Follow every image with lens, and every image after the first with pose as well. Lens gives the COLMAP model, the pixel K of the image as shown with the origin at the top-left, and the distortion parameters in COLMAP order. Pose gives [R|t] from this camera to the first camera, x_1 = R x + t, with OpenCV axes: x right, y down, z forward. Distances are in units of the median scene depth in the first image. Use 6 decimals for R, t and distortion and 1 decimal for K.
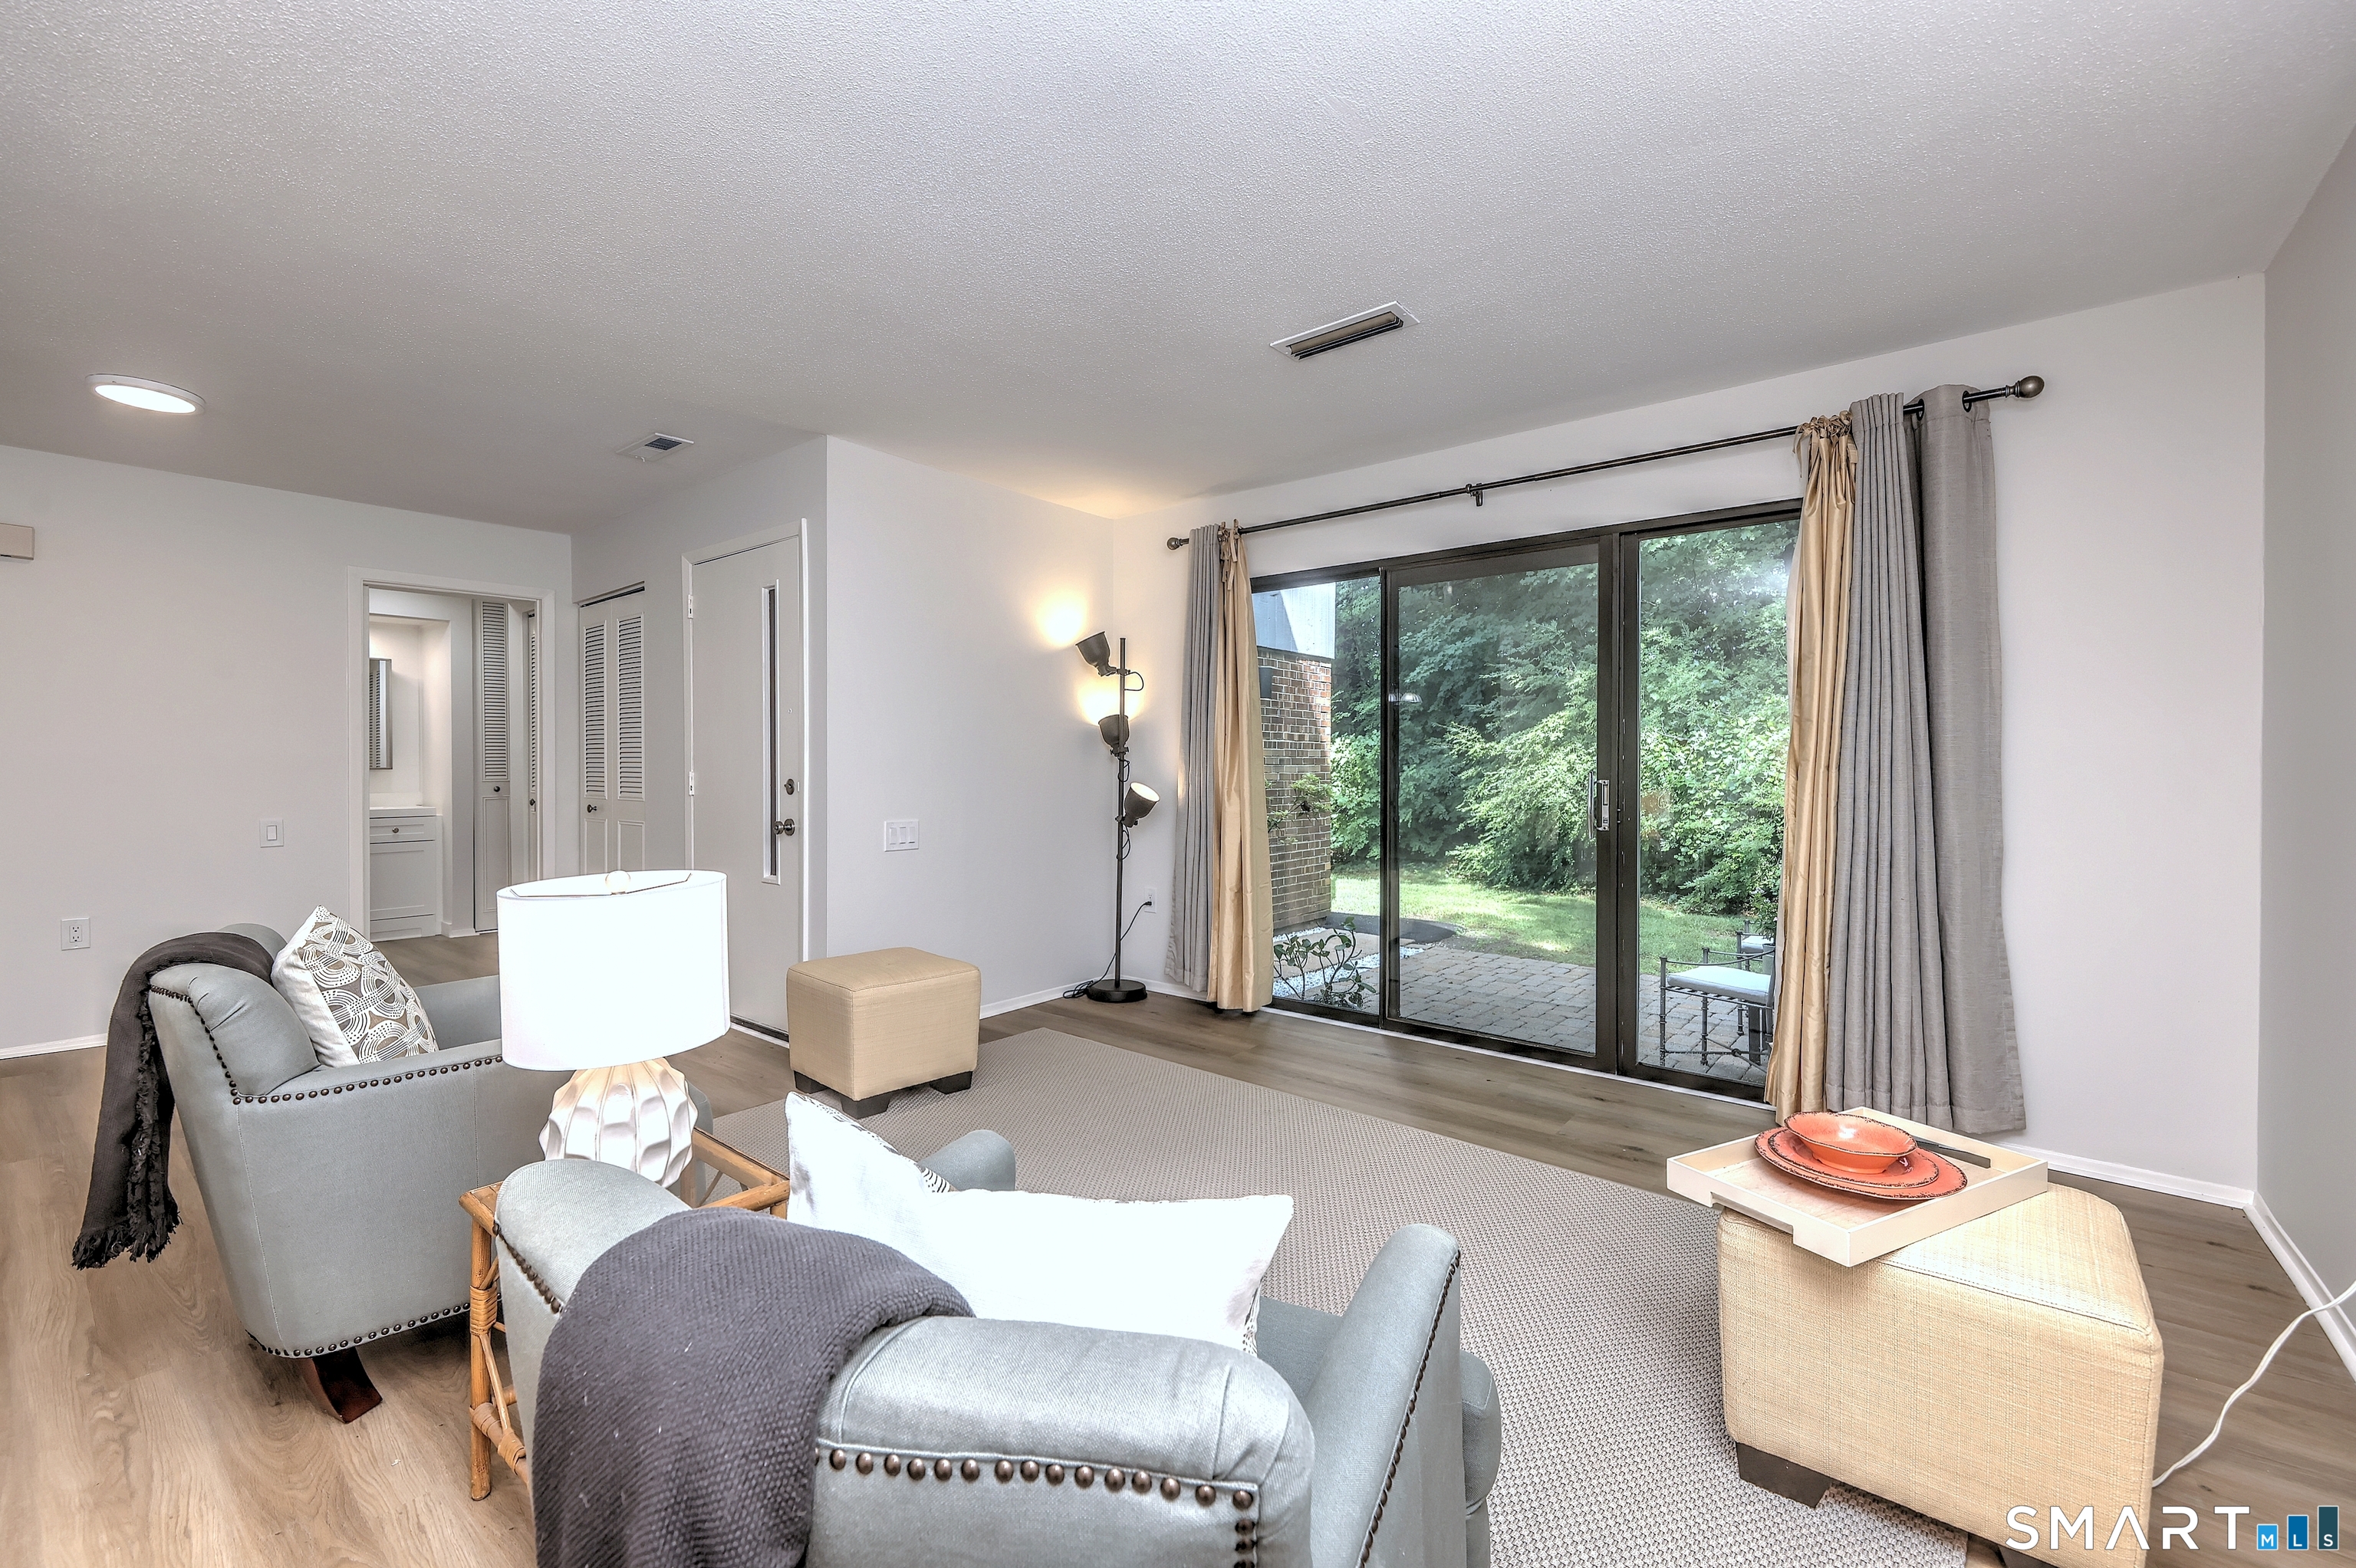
lens RADIAL K [[955.8, 0, 1183.6], [0, 955.8, 789.4], [0, 0, 1]] dist [0.000590, -0.000322]
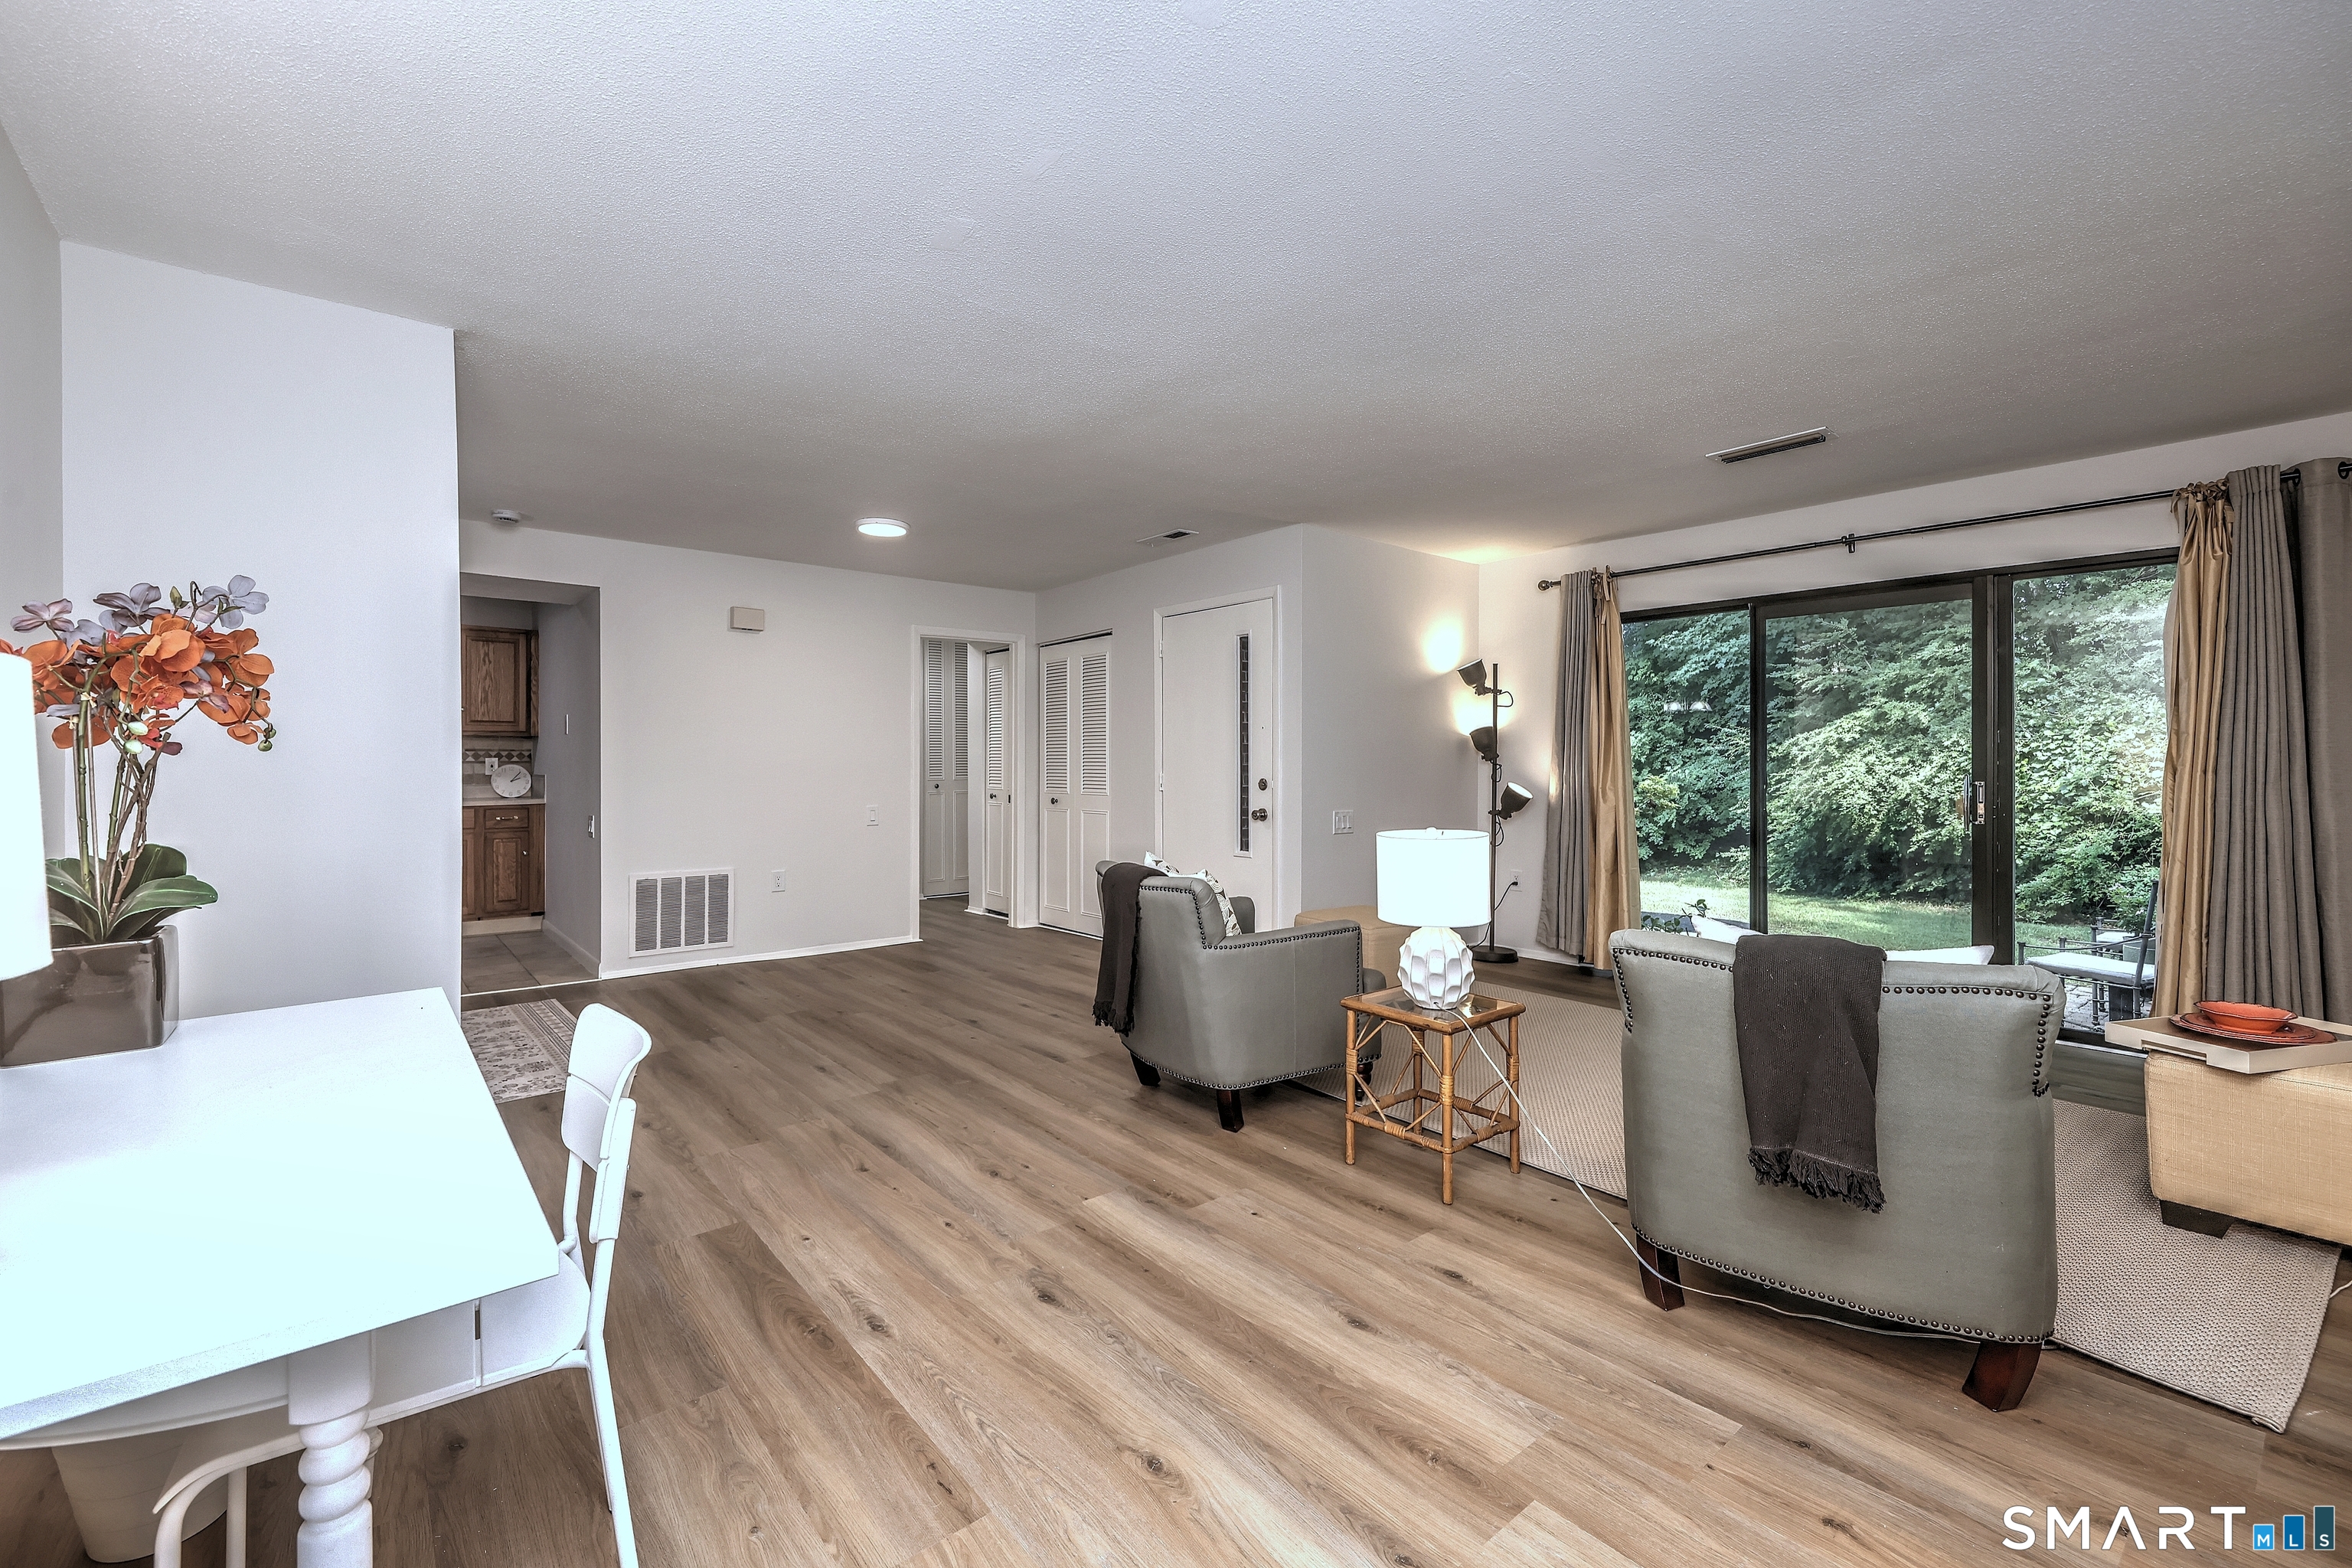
lens RADIAL K [[965.3, 0, 1161.4], [0, 965.3, 780.3], [0, 0, 1]] dist [-0.001598, -0.000907]
pose [[0.976918, 0.003791, -0.213582, -0.217947], [-0.005854, 0.999942, -0.009030, 0.003550], [0.213536, 0.010071, 0.976883, -0.287866]]
